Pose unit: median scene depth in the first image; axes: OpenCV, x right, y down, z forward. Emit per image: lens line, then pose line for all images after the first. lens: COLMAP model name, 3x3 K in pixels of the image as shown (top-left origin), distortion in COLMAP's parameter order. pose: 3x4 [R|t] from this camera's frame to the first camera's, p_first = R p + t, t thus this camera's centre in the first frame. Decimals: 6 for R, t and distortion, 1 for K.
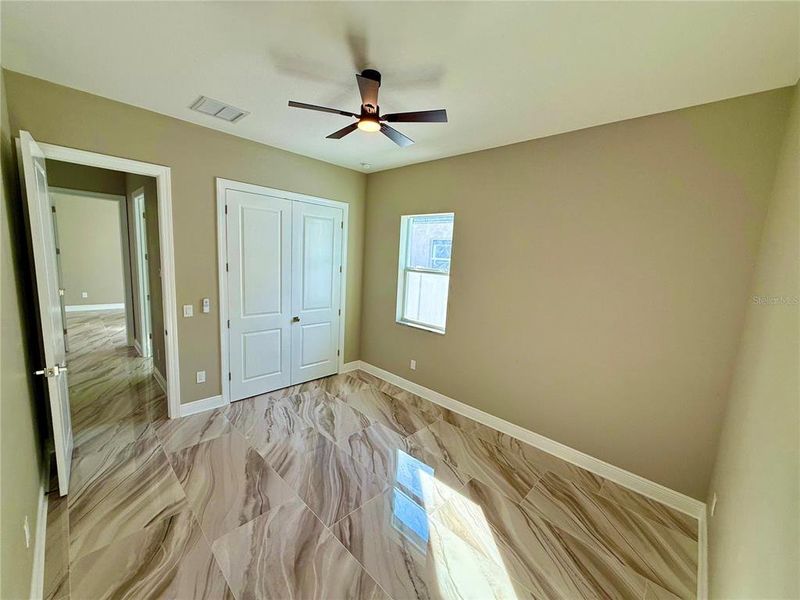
lens RADIAL K [[317.5, 0, 402.4], [0, 317.5, 302.6], [0, 0, 1]] dist [0.000770, -0.000129]
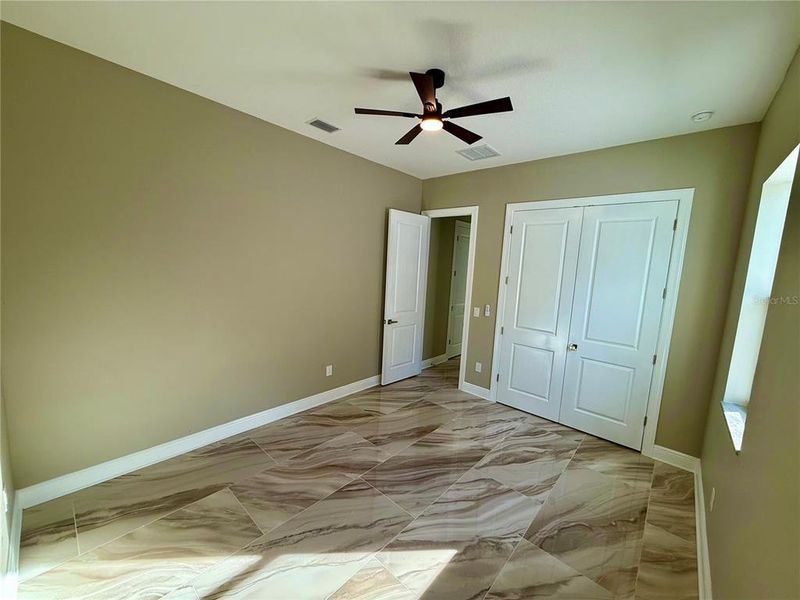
lens RADIAL K [[317.5, 0, 395.8], [0, 317.5, 302.0], [0, 0, 1]] dist [0.000770, -0.000129]
pose [[0.025472, 0.069604, -0.997249, 0.609020], [-0.195498, 0.978658, 0.063313, -0.031740], [0.980373, 0.193347, 0.038536, 0.623880]]
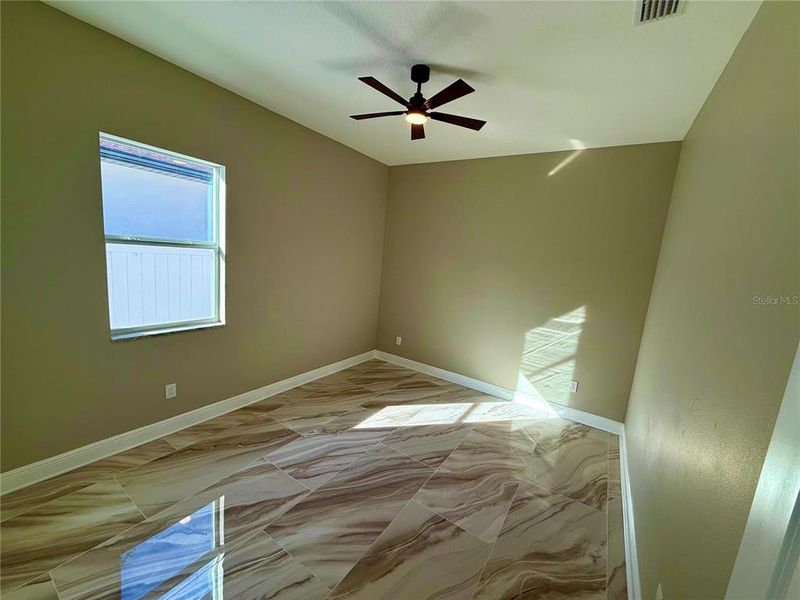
lens RADIAL K [[317.5, 0, 397.4], [0, 317.5, 300.1], [0, 0, 1]] dist [0.000770, -0.000129]
pose [[-0.164349, -0.211988, 0.963354, -0.813231], [0.048939, 0.973679, 0.222609, -0.134953], [-0.985188, 0.083731, -0.149648, 0.830202]]
